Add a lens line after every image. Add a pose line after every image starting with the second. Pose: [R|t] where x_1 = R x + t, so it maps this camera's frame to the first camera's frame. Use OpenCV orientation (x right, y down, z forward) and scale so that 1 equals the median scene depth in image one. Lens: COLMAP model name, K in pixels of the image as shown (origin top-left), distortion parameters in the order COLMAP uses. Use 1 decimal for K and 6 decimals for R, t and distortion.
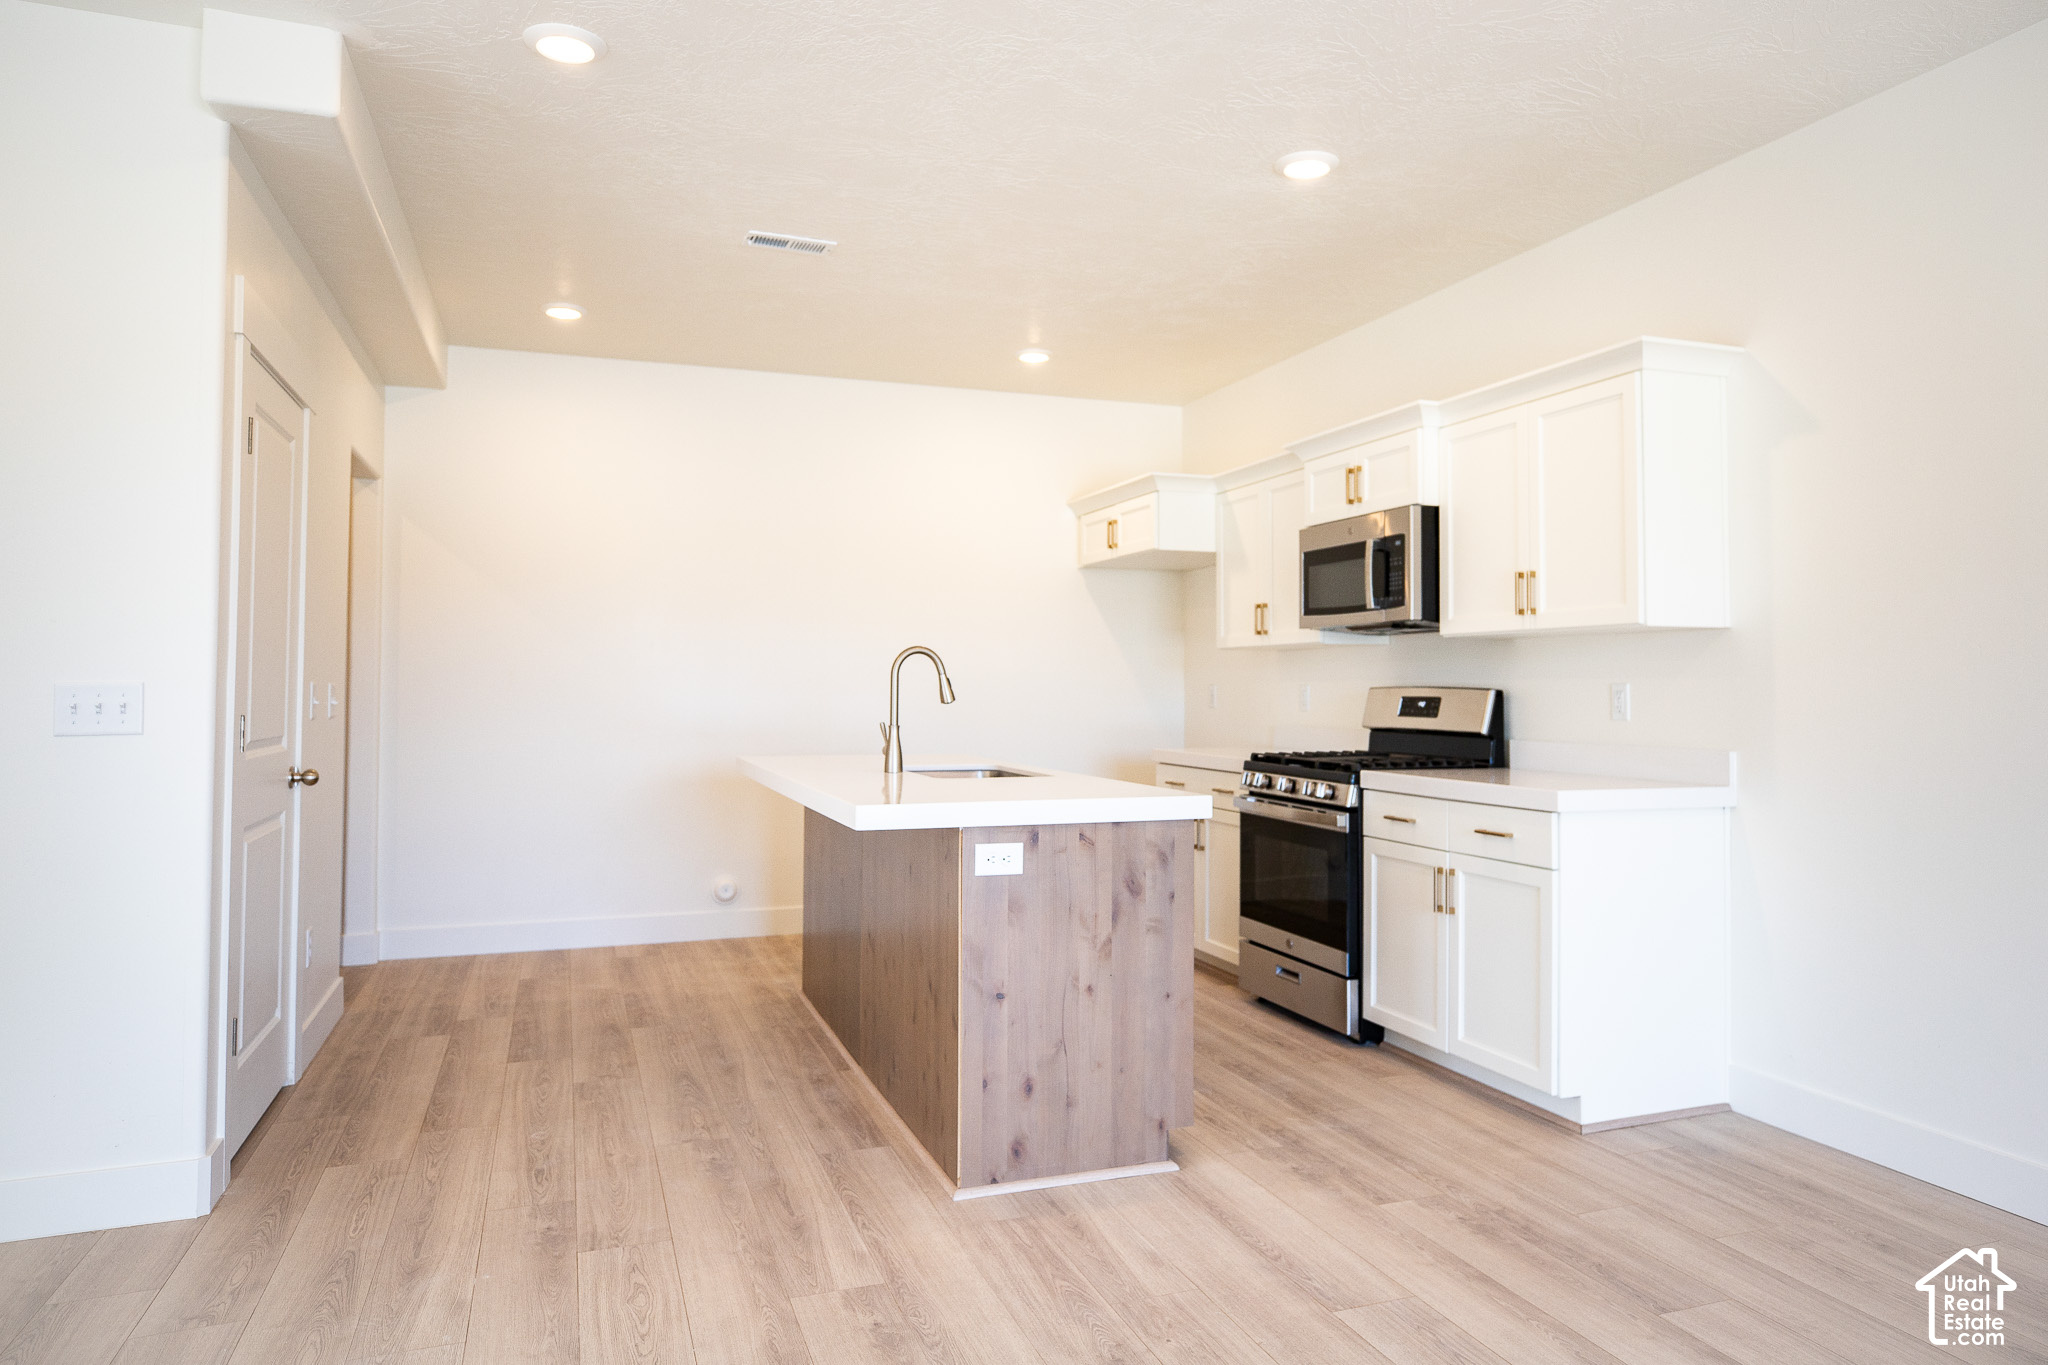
lens RADIAL K [[1314.9, 0, 1028.0], [0, 1314.9, 664.4], [0, 0, 1]] dist [0.017630, -0.004608]
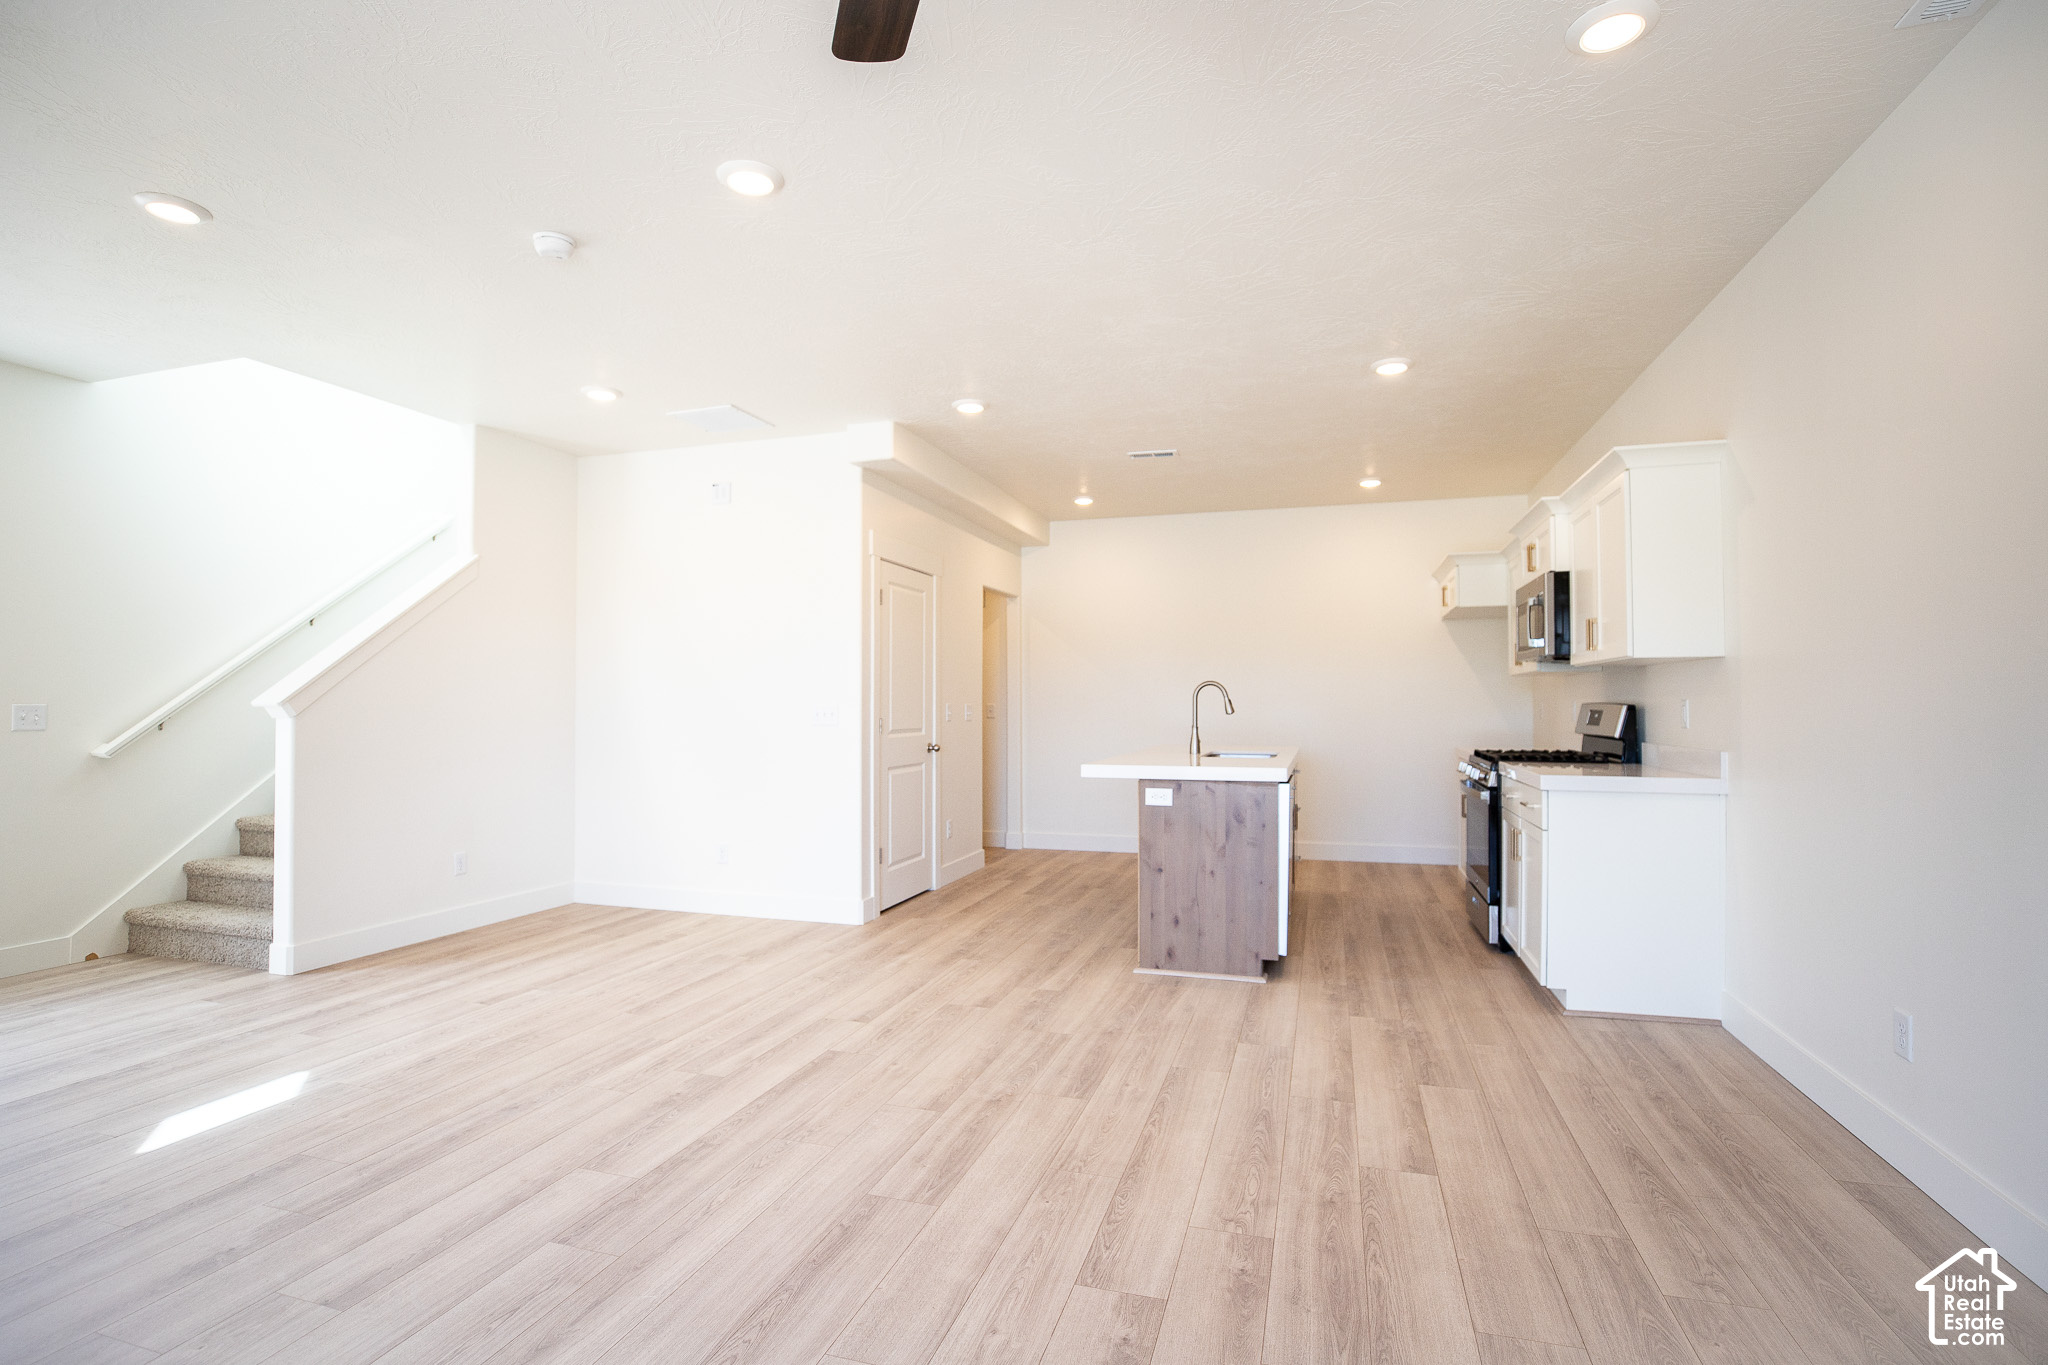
lens RADIAL K [[962.1, 0, 1035.9], [0, 962.1, 703.1], [0, 0, 1]] dist [0.000329, -0.000043]
pose [[0.796121, -0.004342, -0.605122, 0.646383], [0.014170, 0.999834, 0.011468, -0.002899], [0.604972, -0.017704, 0.796050, -0.183608]]
